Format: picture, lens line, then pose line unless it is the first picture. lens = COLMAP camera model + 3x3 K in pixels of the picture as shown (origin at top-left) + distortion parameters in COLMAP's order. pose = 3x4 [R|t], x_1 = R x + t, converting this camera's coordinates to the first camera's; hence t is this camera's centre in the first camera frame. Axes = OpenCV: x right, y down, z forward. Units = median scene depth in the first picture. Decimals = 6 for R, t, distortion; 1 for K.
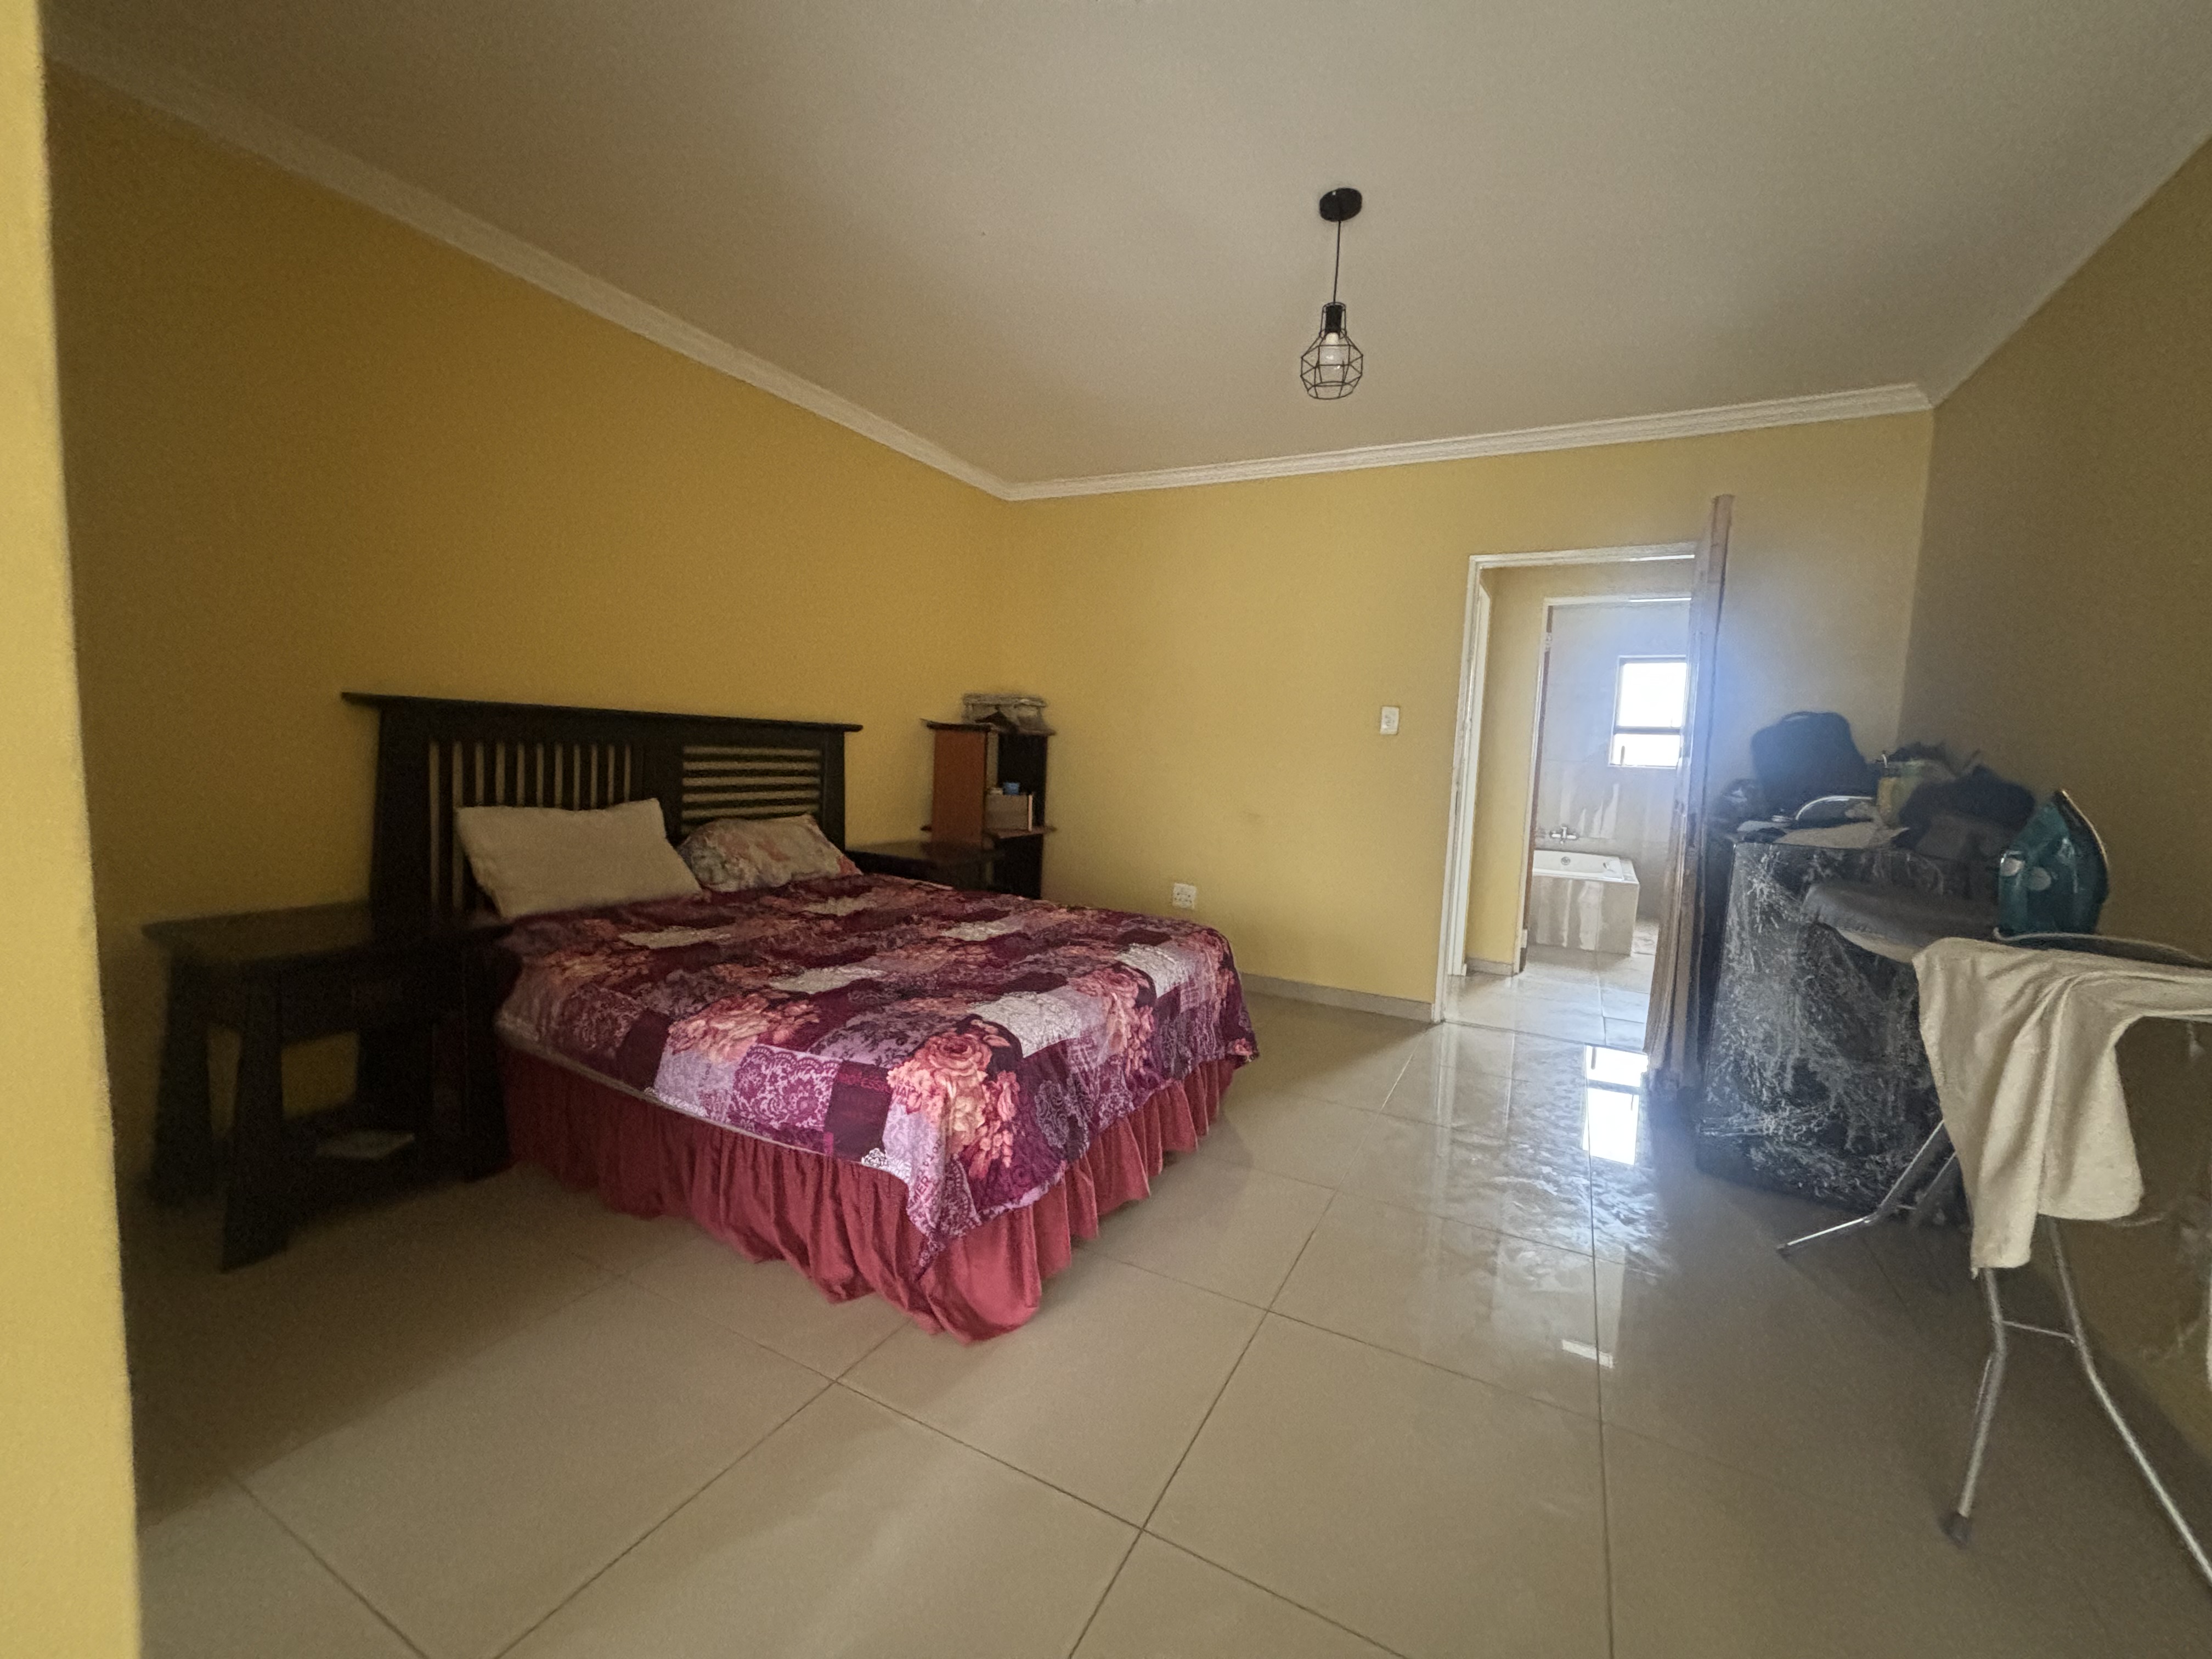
lens RADIAL K [[887.4, 0, 1093.0], [0, 887.4, 834.9], [0, 0, 1]] dist [0.001742, 0.000119]
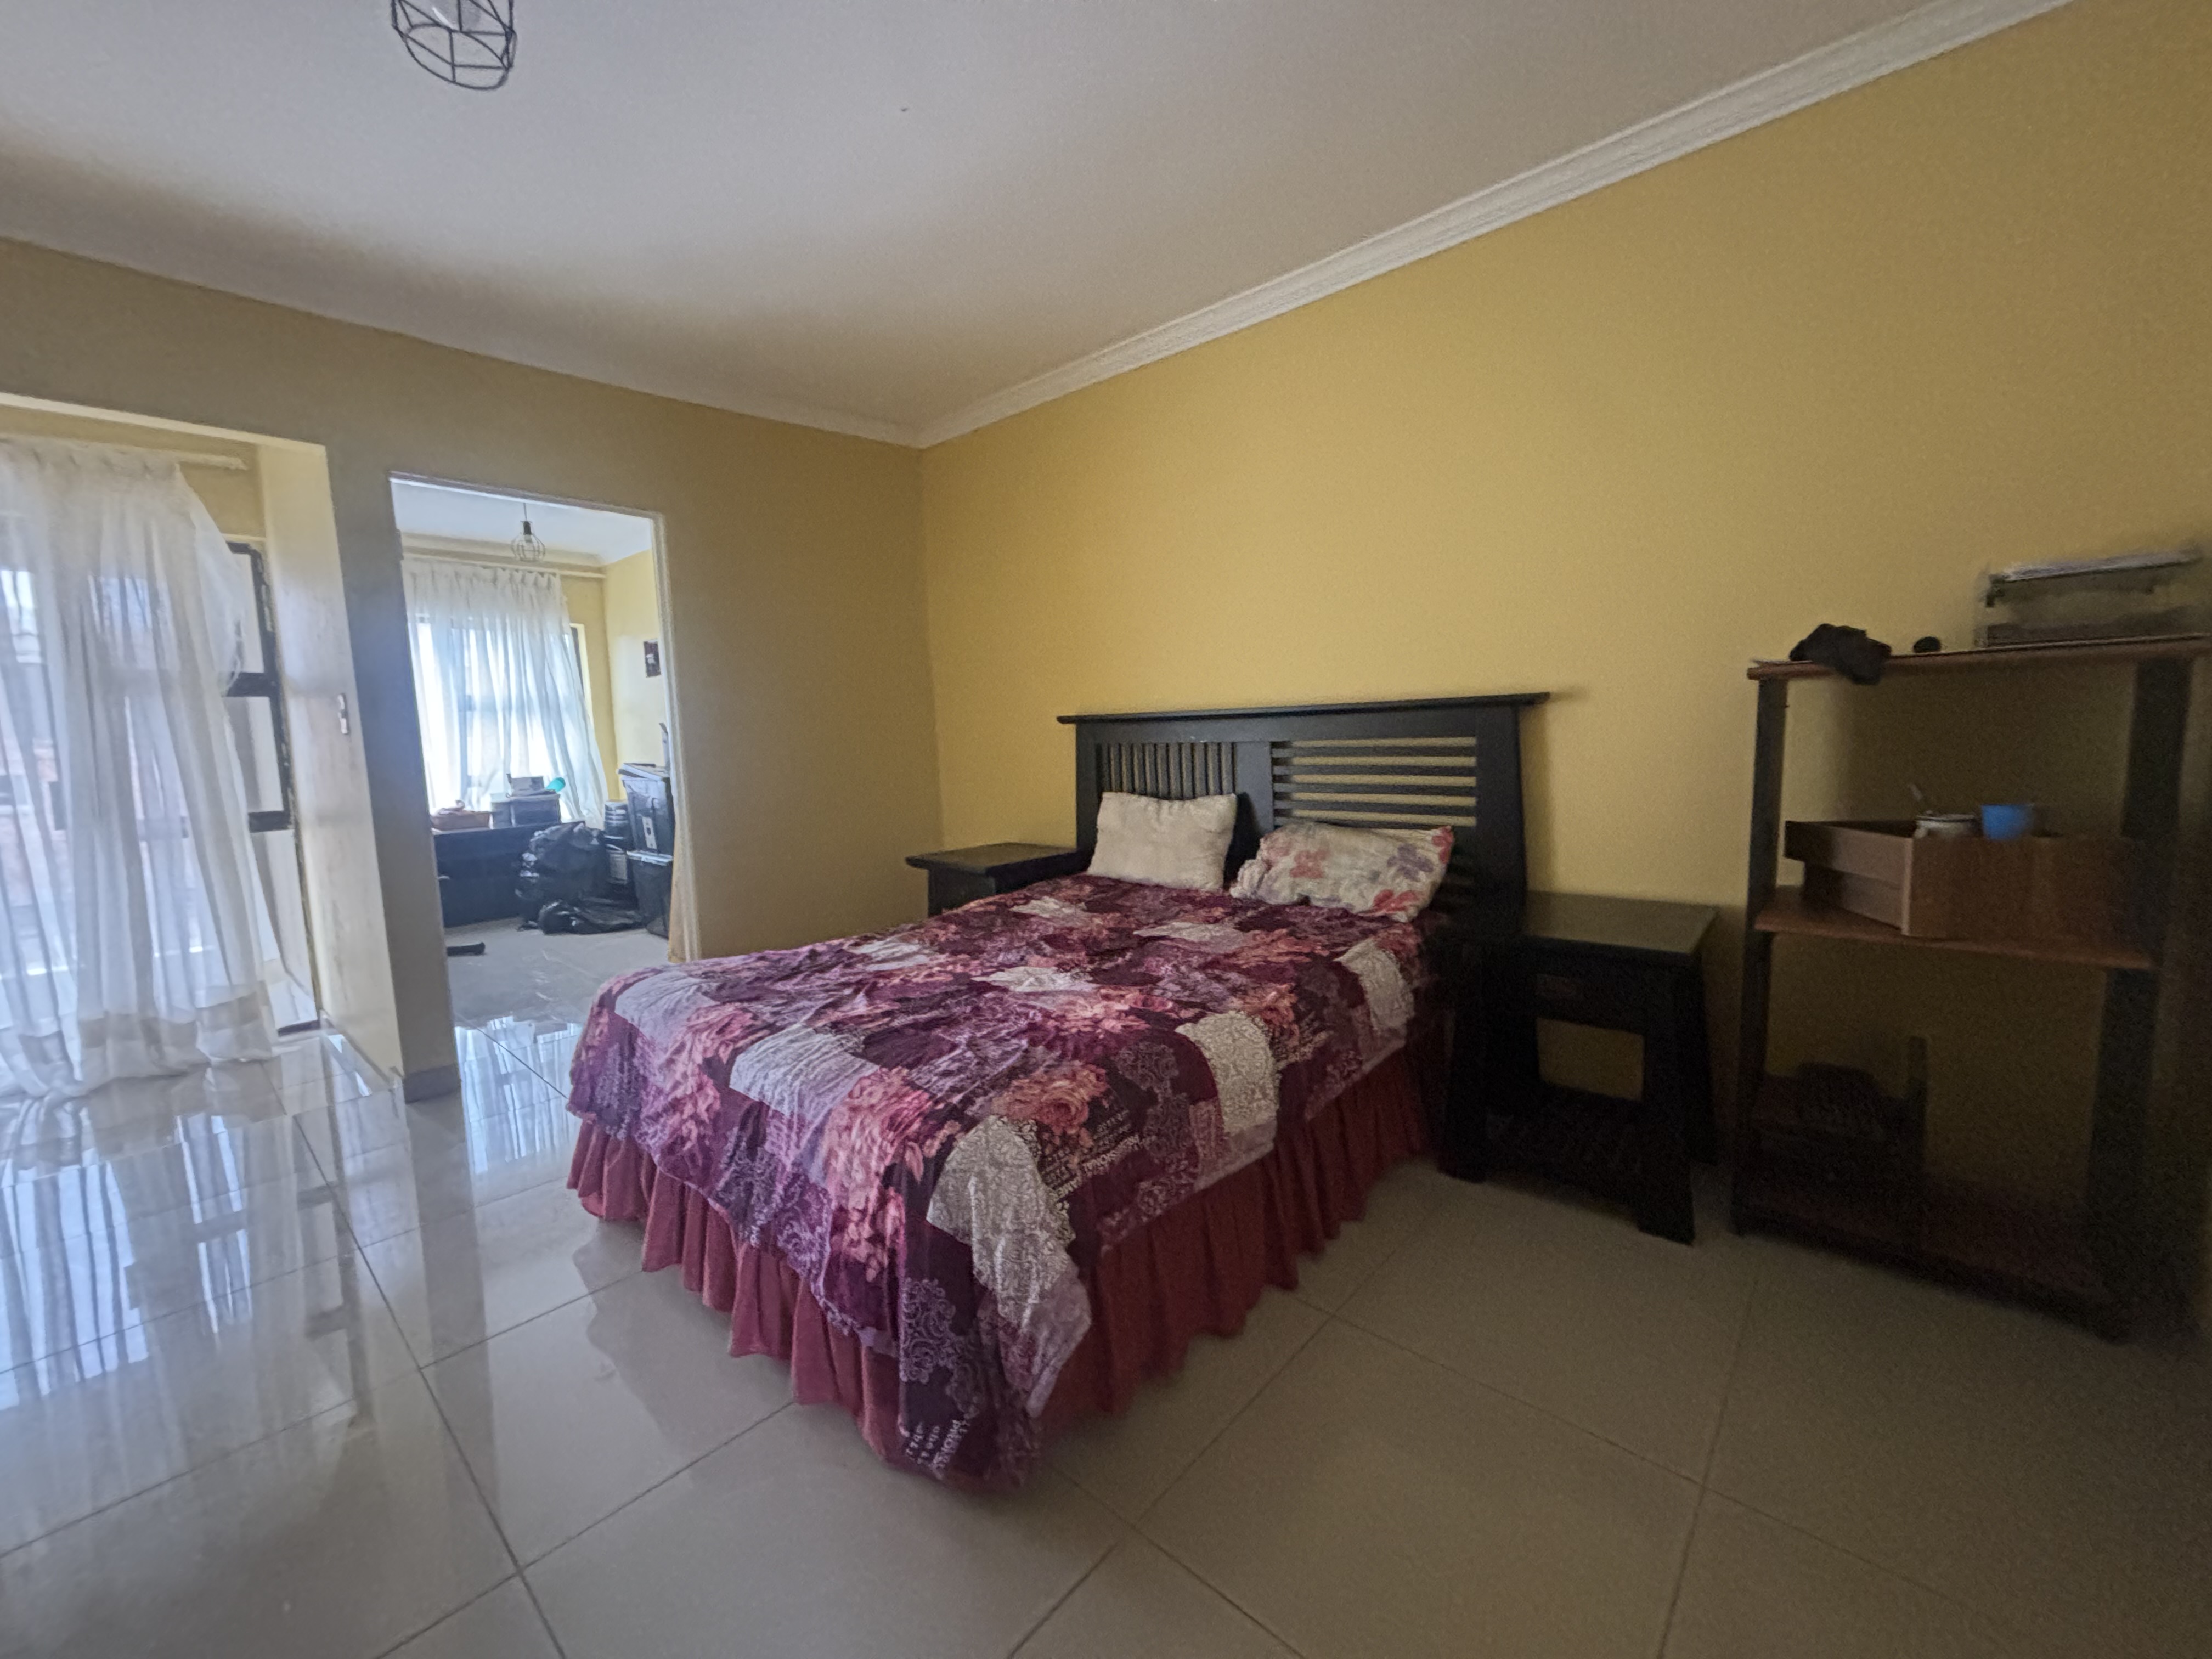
lens RADIAL K [[887.4, 0, 1093.0], [0, 887.4, 834.9], [0, 0, 1]] dist [0.001742, 0.000119]
pose [[-0.252316, 0.075417, -0.964702, 0.537830], [-0.077177, 0.992214, 0.097753, -0.085245], [0.964562, 0.099118, -0.244531, 1.141023]]
